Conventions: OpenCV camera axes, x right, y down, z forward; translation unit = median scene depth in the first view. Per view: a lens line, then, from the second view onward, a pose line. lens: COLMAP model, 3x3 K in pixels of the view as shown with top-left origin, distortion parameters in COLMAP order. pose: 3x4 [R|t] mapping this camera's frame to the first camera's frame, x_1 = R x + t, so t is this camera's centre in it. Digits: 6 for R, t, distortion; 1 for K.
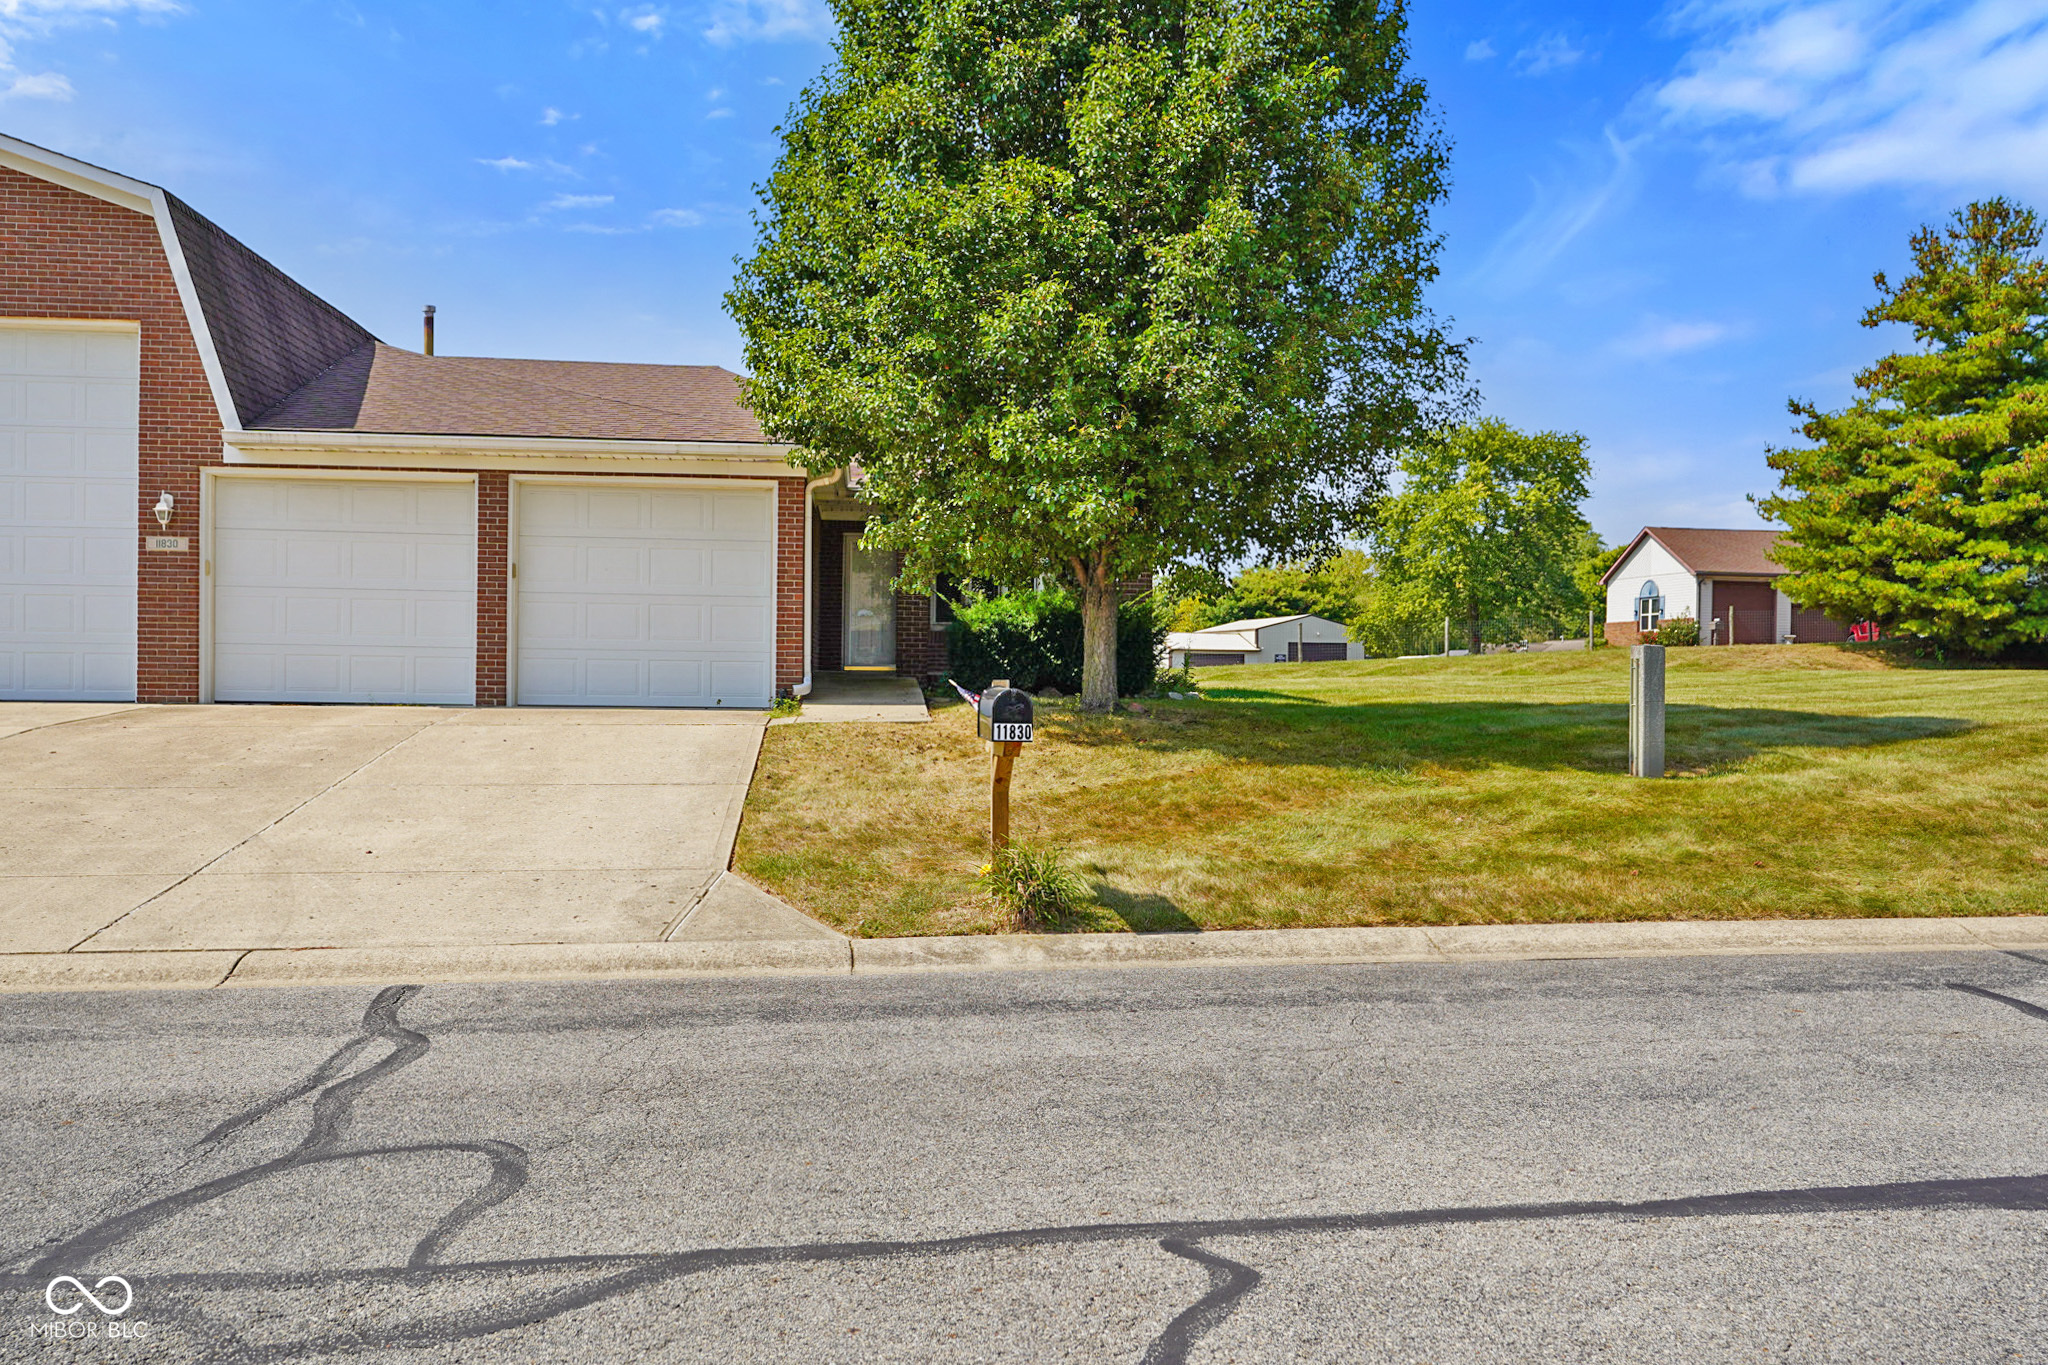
lens RADIAL K [[1615.3, 0, 1024.0], [0, 1615.3, 682.5], [0, 0, 1]] dist [0.001572, 0.001553]
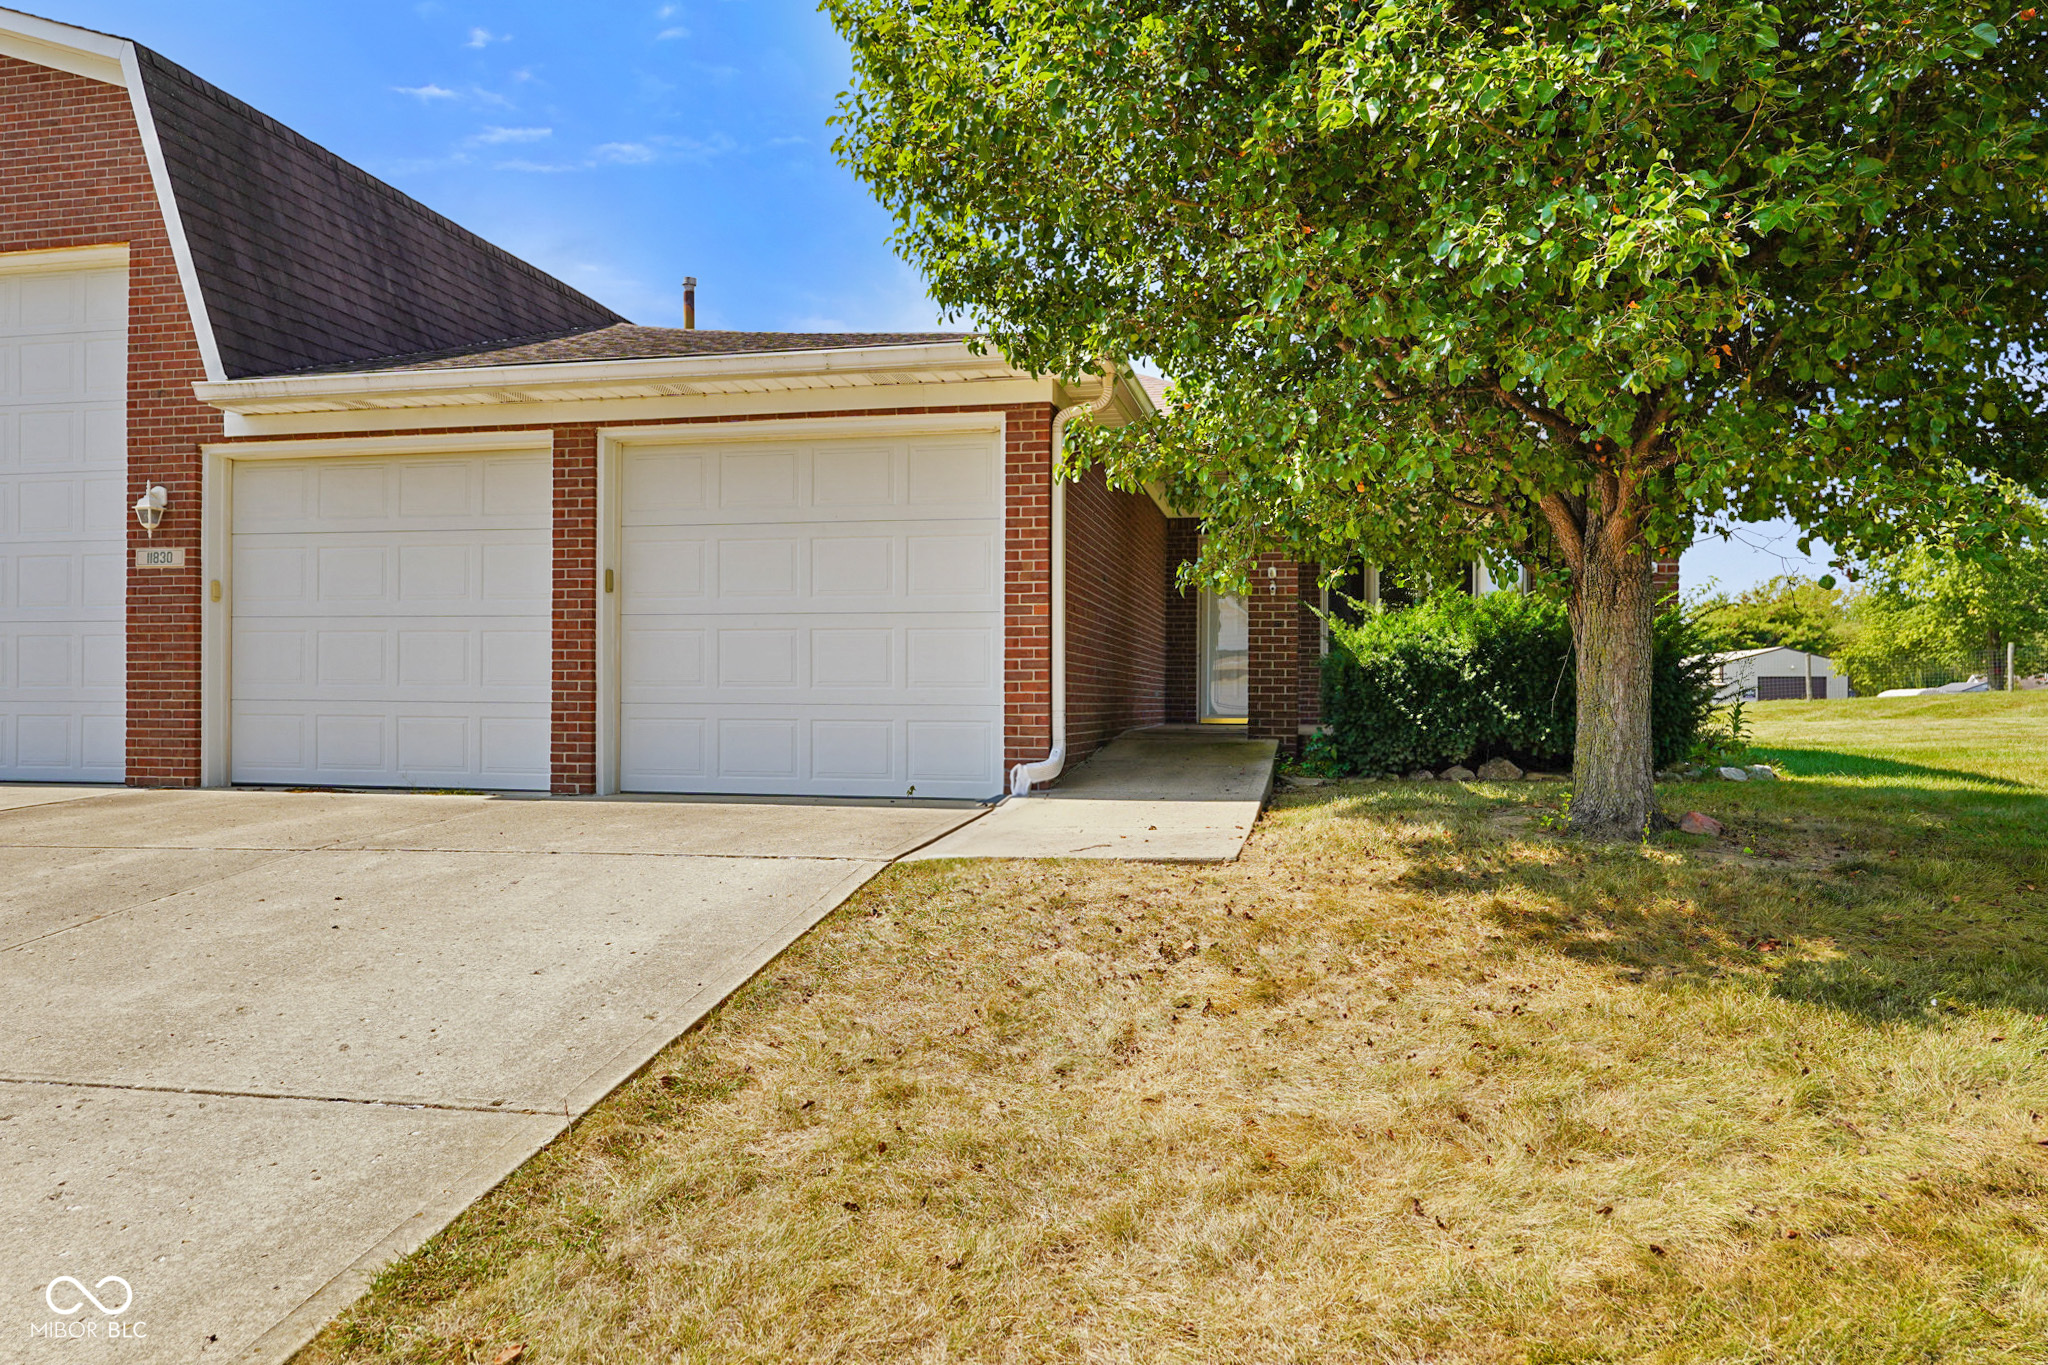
lens RADIAL K [[1434.0, 0, 1024.0], [0, 1434.0, 682.5], [0, 0, 1]] dist [-0.000443, -0.000609]
pose [[0.954721, -0.012947, -0.297222, 0.006130], [0.005488, 0.999649, -0.025917, -0.012663], [0.297453, 0.023112, 0.954457, 0.467308]]
